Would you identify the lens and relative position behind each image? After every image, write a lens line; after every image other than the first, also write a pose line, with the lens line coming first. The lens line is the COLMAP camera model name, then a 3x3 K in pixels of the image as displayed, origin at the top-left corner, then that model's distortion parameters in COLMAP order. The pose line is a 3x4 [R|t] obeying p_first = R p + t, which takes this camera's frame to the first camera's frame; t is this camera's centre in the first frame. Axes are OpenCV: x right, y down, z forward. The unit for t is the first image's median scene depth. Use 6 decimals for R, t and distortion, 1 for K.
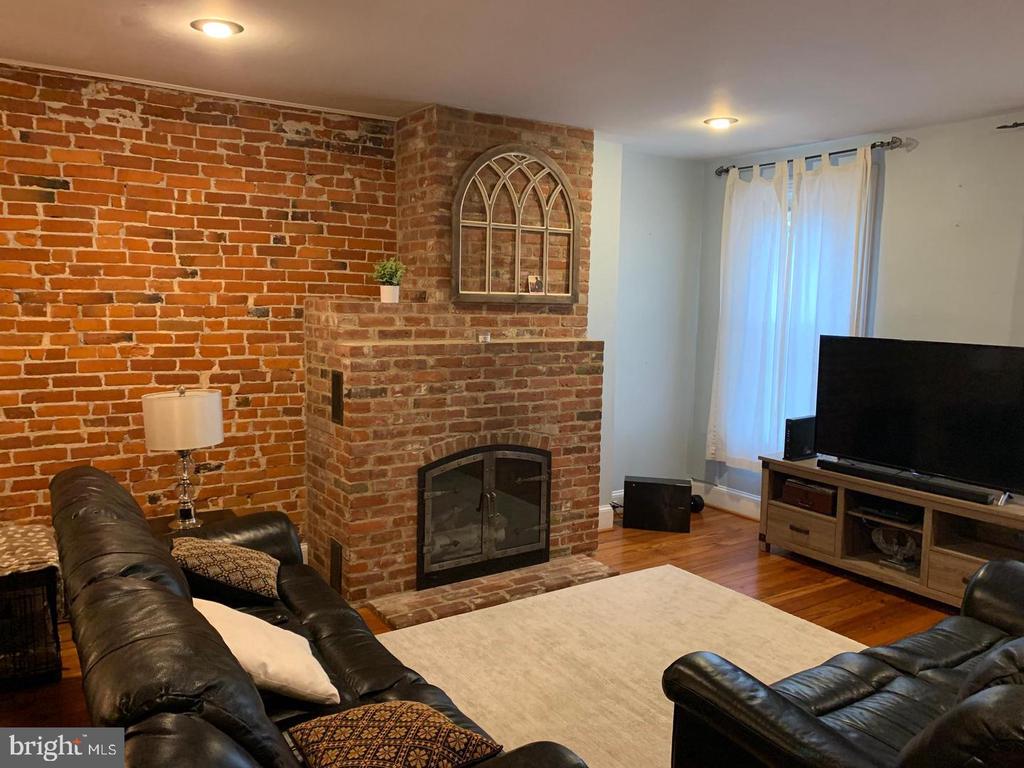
lens RADIAL K [[782.1, 0, 498.1], [0, 782.1, 382.0], [0, 0, 1]] dist [0.013353, -0.007180]
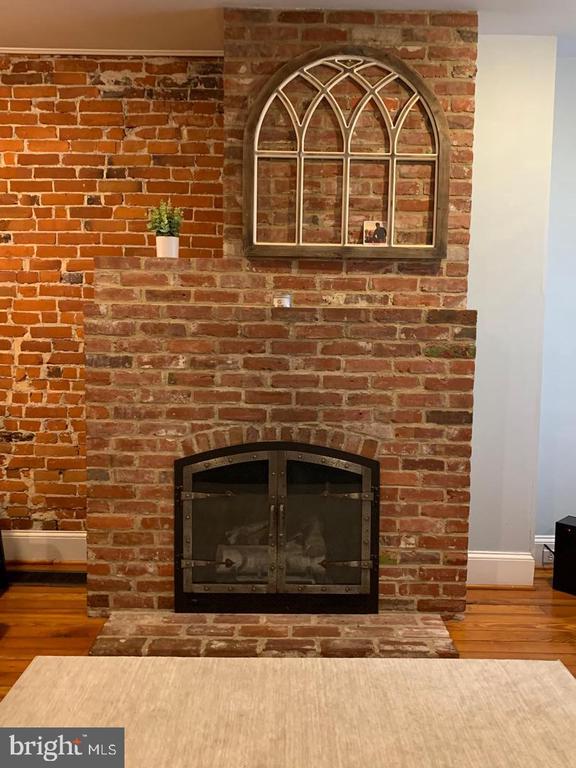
lens RADIAL K [[658.4, 0, 288.0], [0, 658.4, 384.0], [0, 0, 1]] dist [-0.007457, -0.010555]
pose [[0.839031, 0.043546, -0.542339, 0.339919], [-0.060540, 0.998074, -0.013522, 0.032591], [0.540706, 0.044179, 0.840051, 0.466264]]
